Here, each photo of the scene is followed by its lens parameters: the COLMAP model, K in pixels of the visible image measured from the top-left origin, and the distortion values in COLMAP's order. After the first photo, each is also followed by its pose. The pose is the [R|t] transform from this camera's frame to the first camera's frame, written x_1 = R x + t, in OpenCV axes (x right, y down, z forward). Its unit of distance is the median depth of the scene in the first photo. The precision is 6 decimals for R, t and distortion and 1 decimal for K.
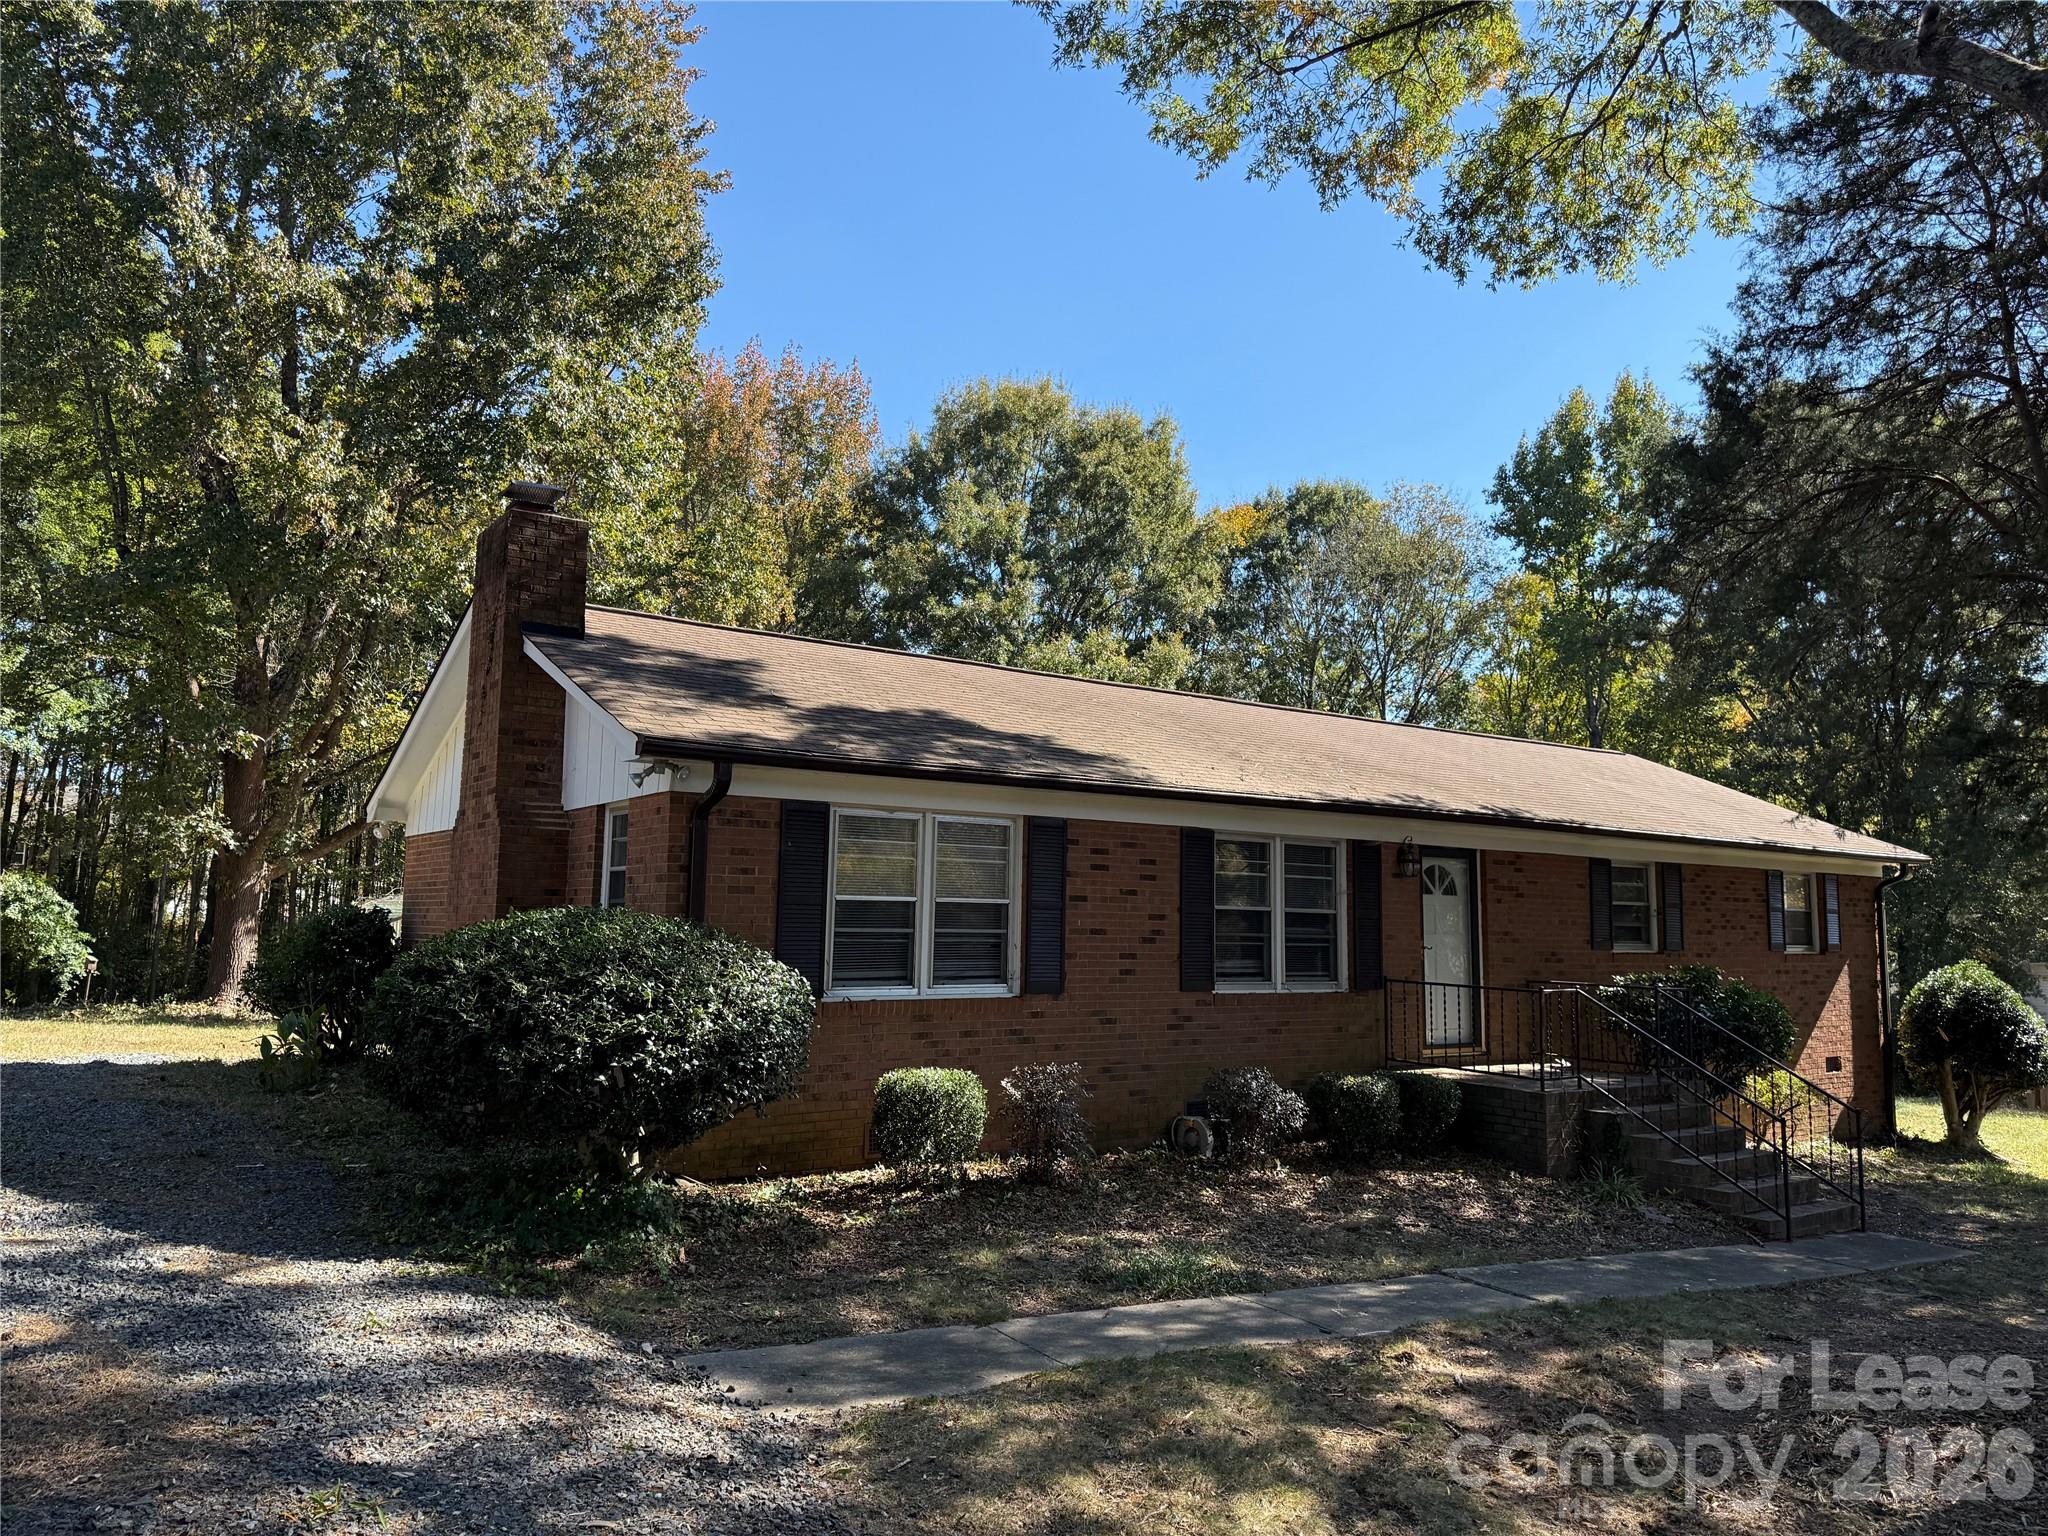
lens RADIAL K [[1411.5, 0, 1024.0], [0, 1411.5, 768.0], [0, 0, 1]] dist [0.004587, 0.000306]
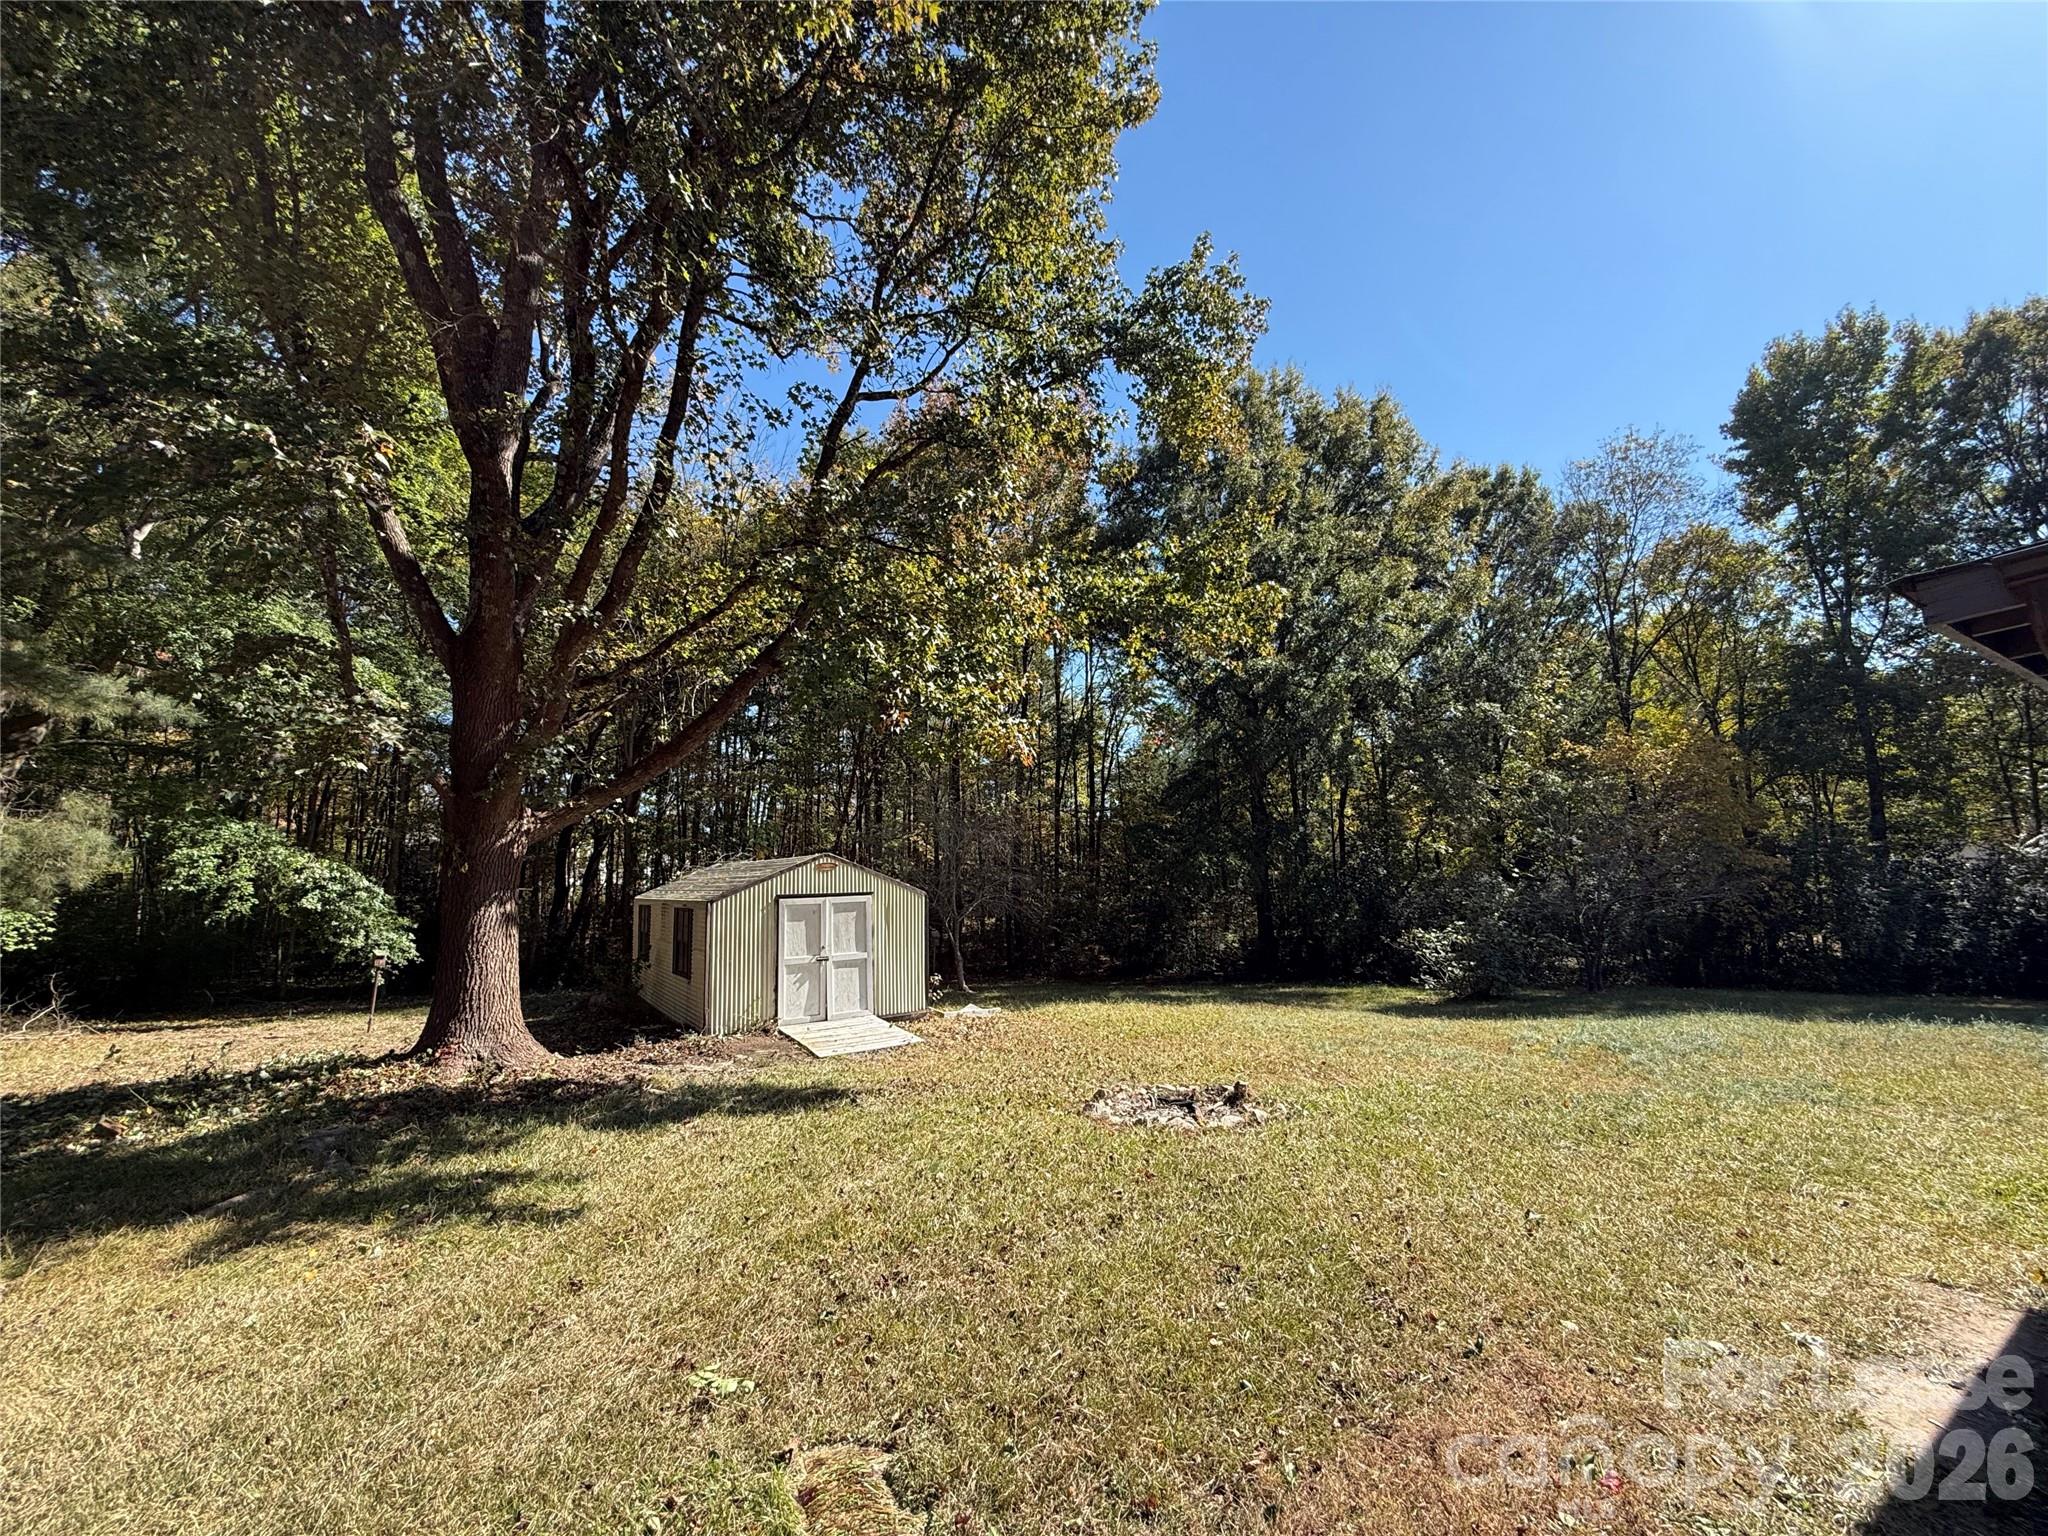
lens RADIAL K [[816.2, 0, 1020.5], [0, 816.2, 769.8], [0, 0, 1]] dist [0.001085, -0.000166]
pose [[0.997239, -0.054529, -0.050414, -0.229736], [0.053843, 0.998439, -0.014857, 0.049437], [0.051146, 0.012101, 0.998618, 0.494693]]
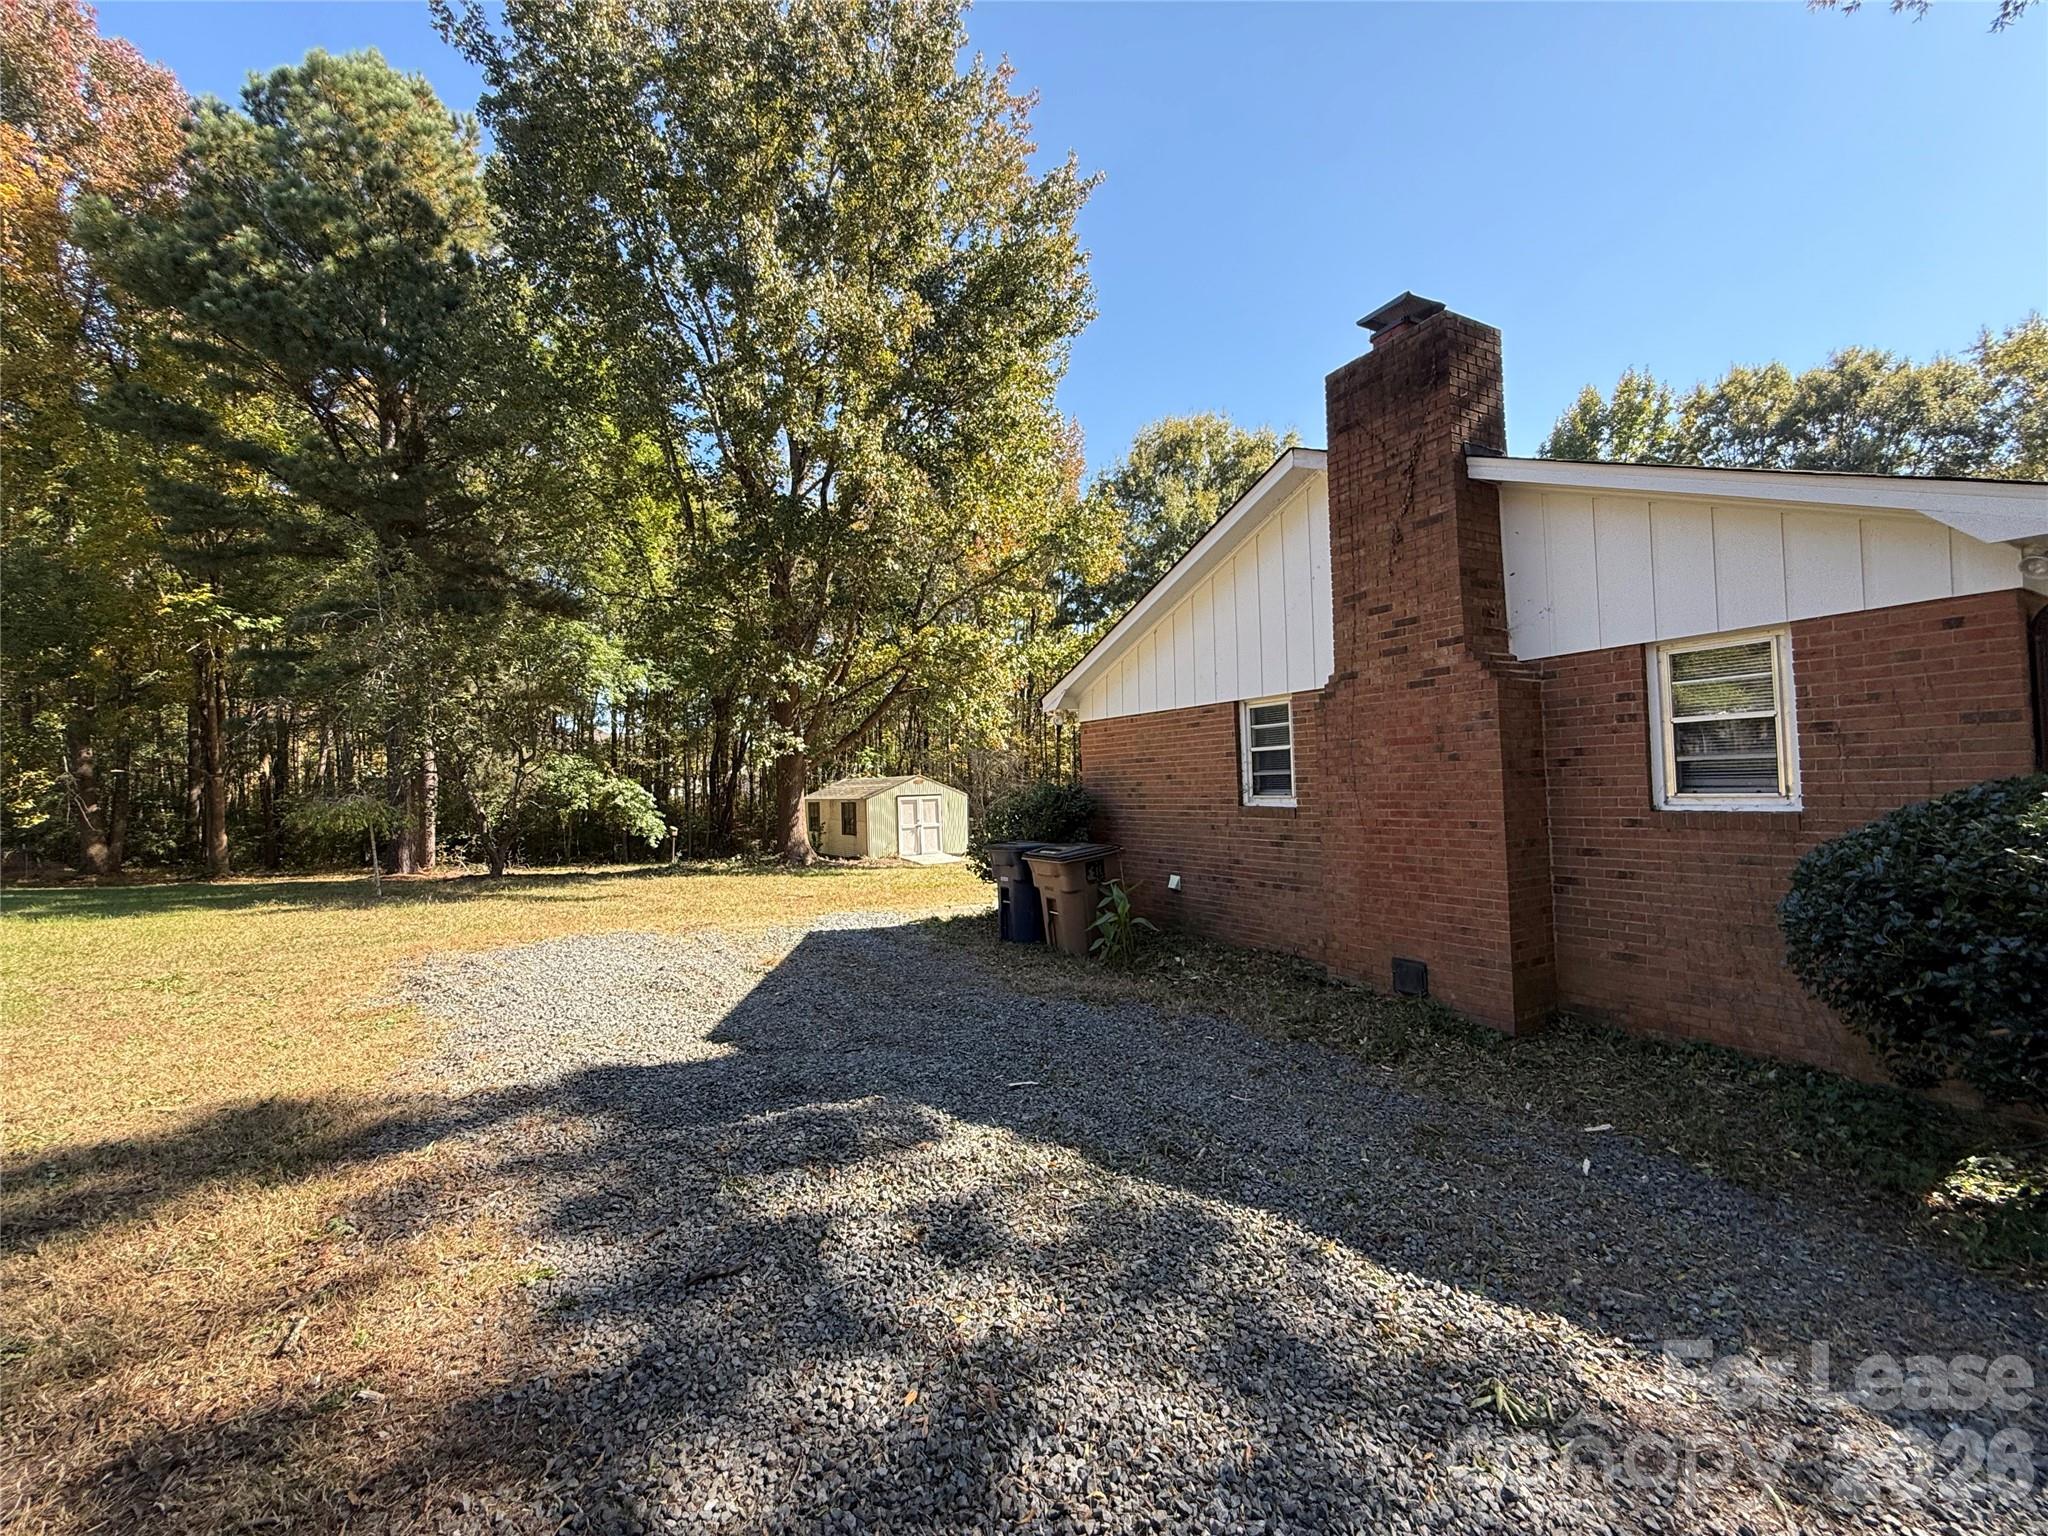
lens RADIAL K [[816.2, 0, 1020.5], [0, 816.2, 769.8], [0, 0, 1]] dist [0.001085, -0.000166]
pose [[0.994013, -0.051551, -0.096331, -0.174445], [0.060581, 0.993794, 0.093292, 0.008802], [0.090924, -0.098570, 0.990968, 0.135514]]
